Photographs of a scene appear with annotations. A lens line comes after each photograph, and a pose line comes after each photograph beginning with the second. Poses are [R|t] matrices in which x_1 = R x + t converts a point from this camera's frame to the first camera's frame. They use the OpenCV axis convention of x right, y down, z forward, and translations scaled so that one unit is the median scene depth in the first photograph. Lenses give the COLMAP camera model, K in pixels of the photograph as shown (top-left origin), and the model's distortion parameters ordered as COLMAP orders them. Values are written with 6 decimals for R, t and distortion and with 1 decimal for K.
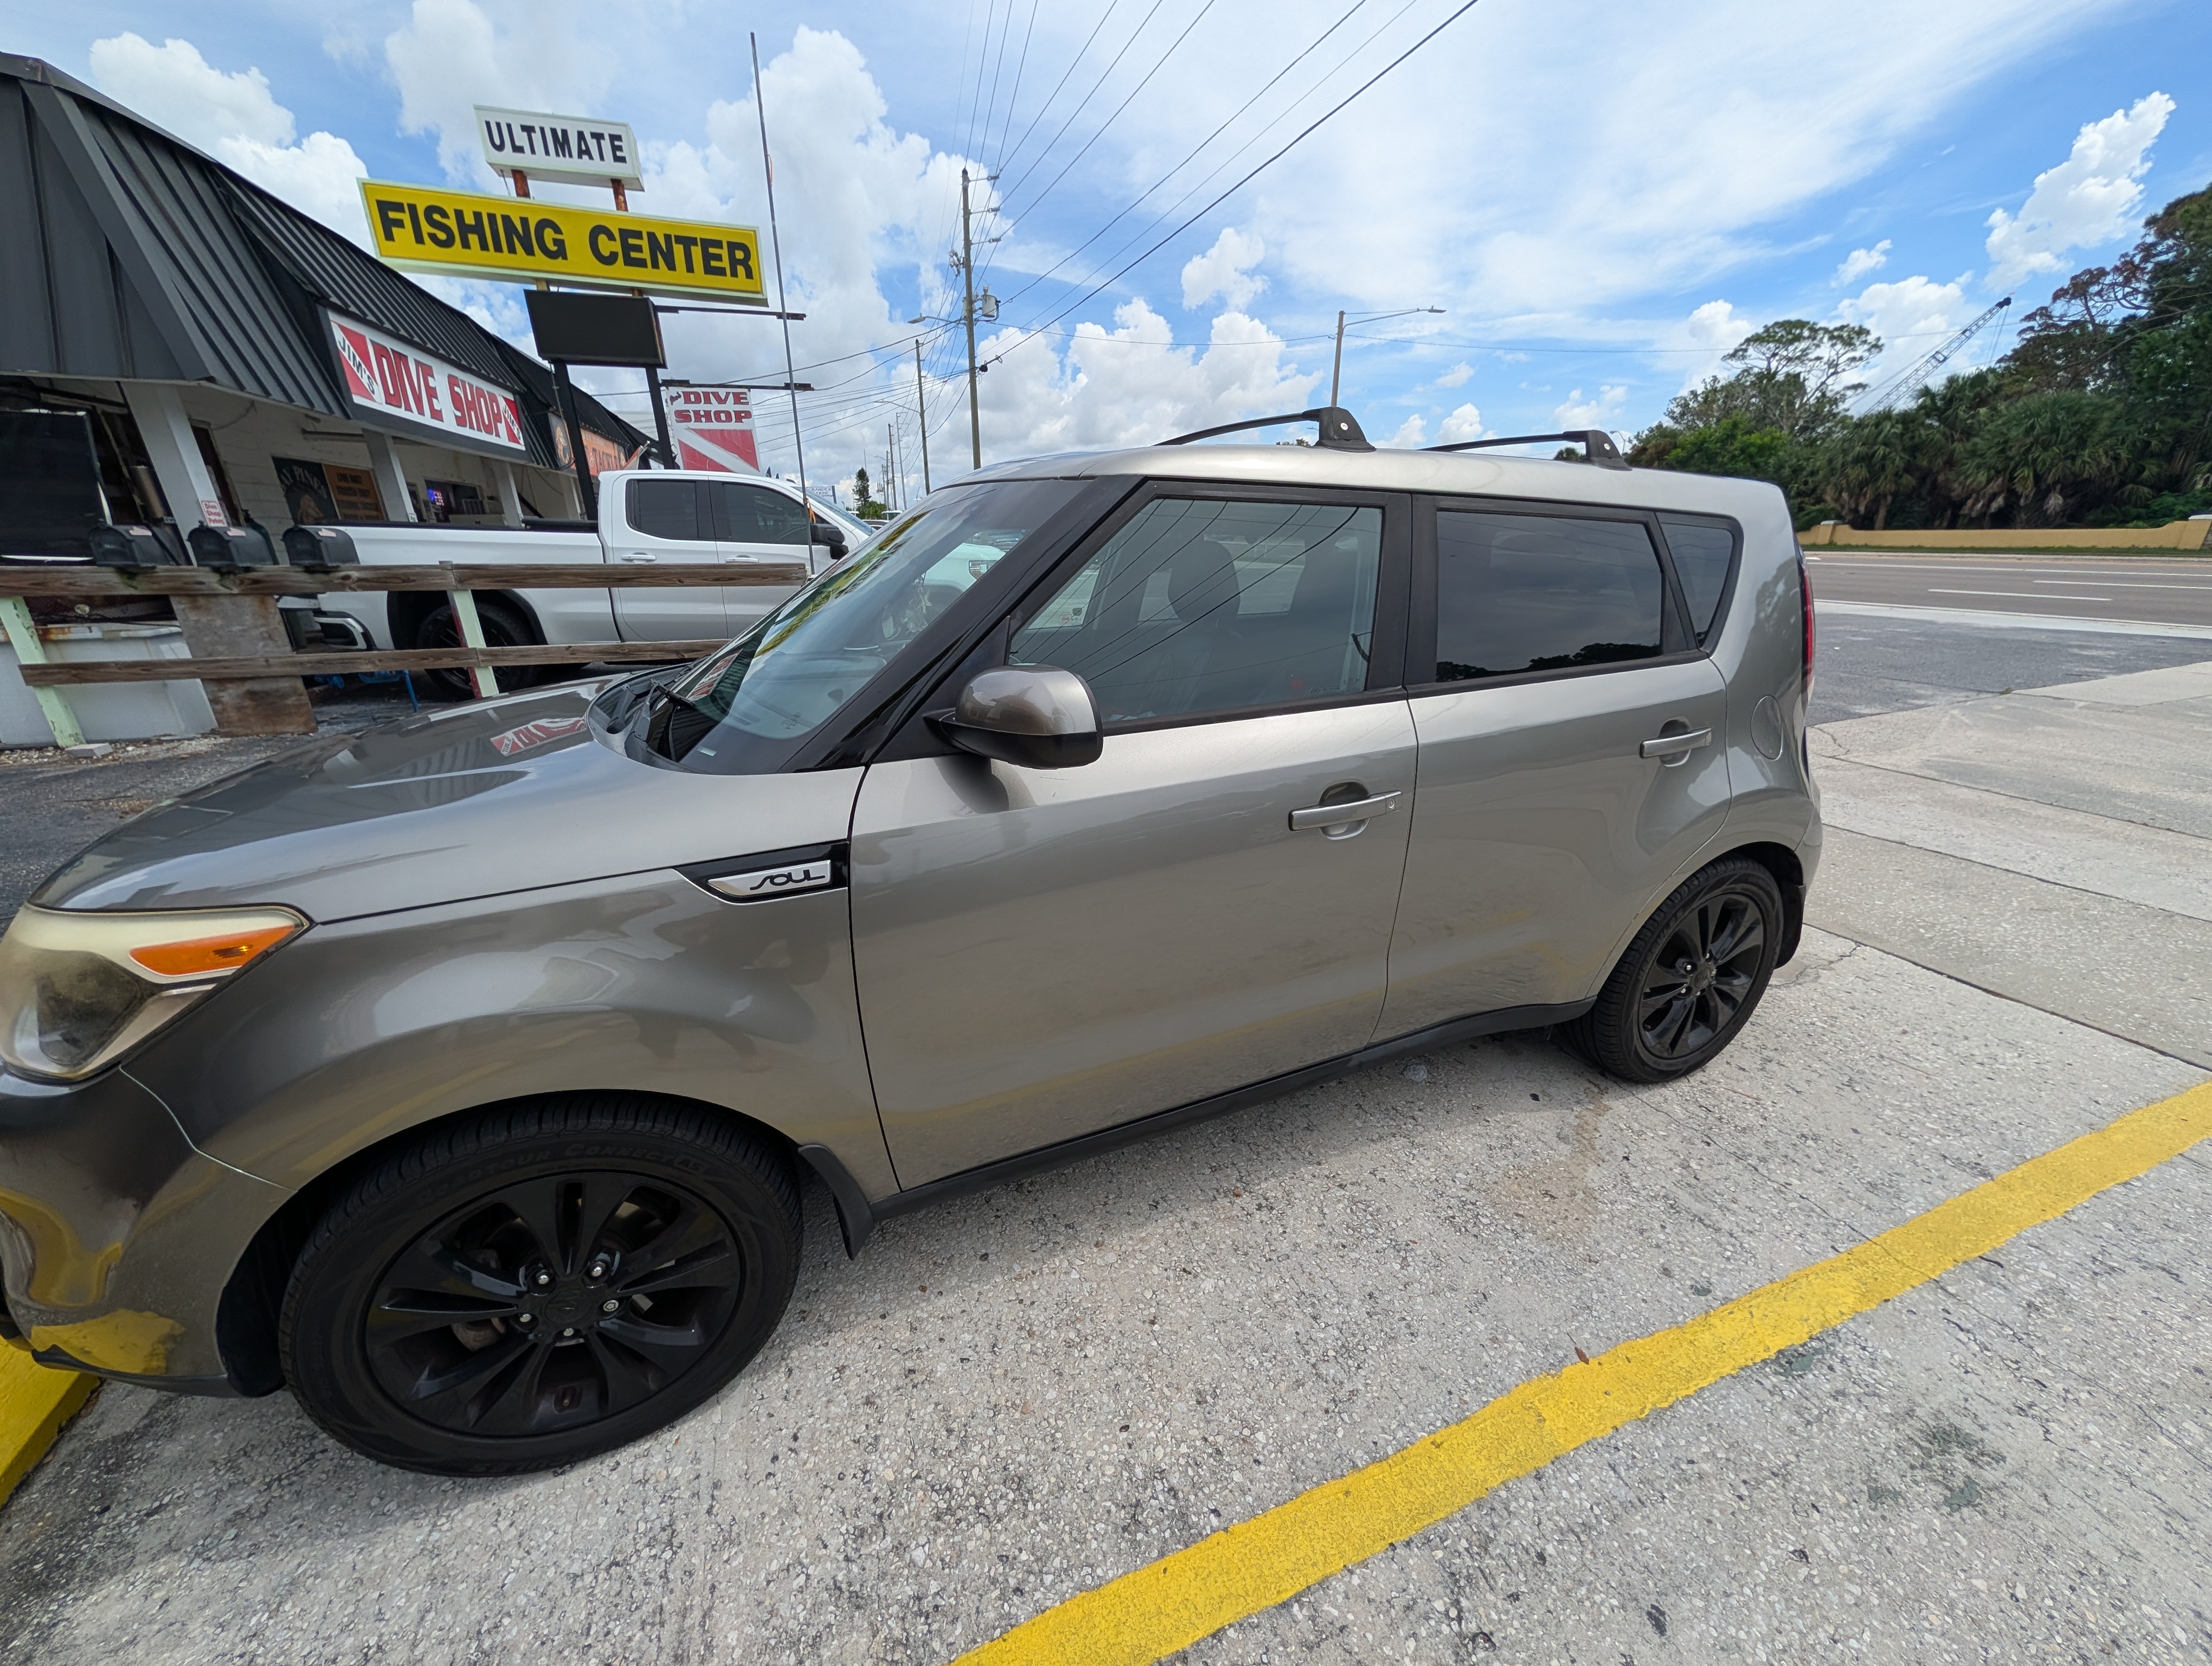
lens RADIAL K [[806.4, 0, 1101.3], [0, 806.4, 841.1], [0, 0, 1]] dist [-0.001849, 0.000059]
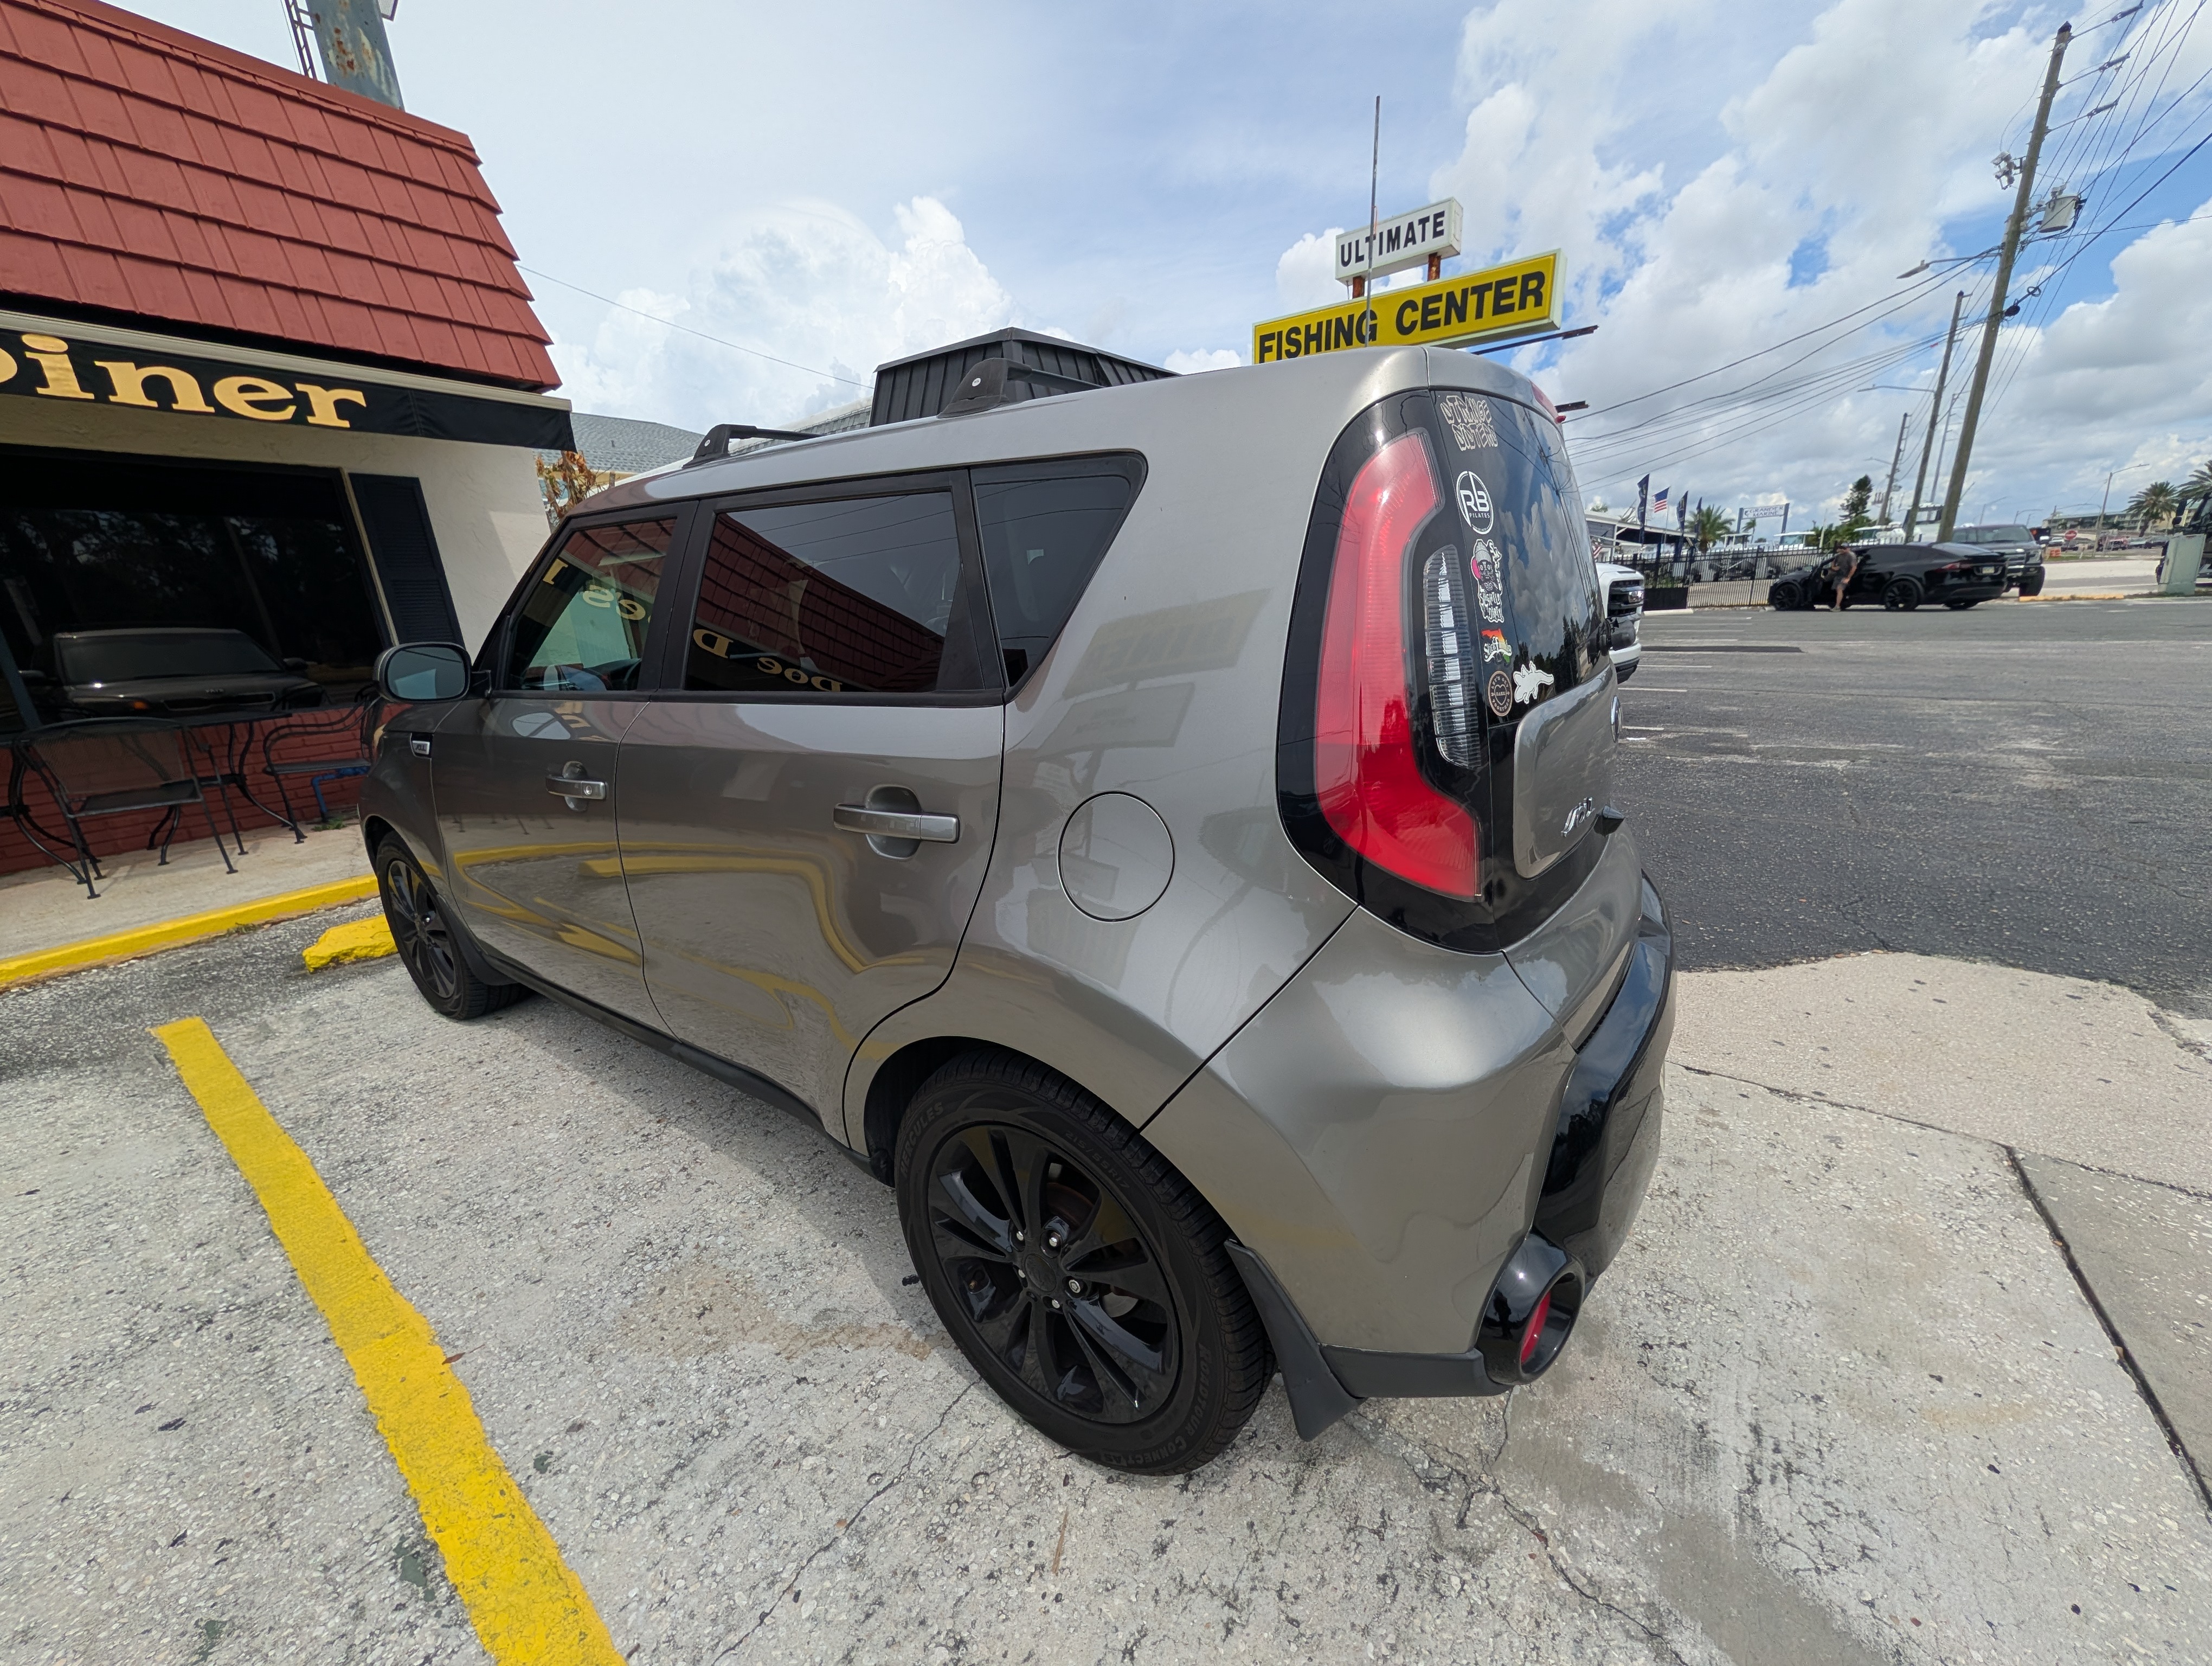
lens RADIAL K [[806.4, 0, 1094.5], [0, 806.4, 838.2], [0, 0, 1]] dist [-0.001849, 0.000059]
pose [[0.543539, 0.220651, -0.809863, 0.217713], [-0.257068, 0.962228, 0.089633, -0.034375], [0.799051, 0.159471, 0.579730, 0.123333]]
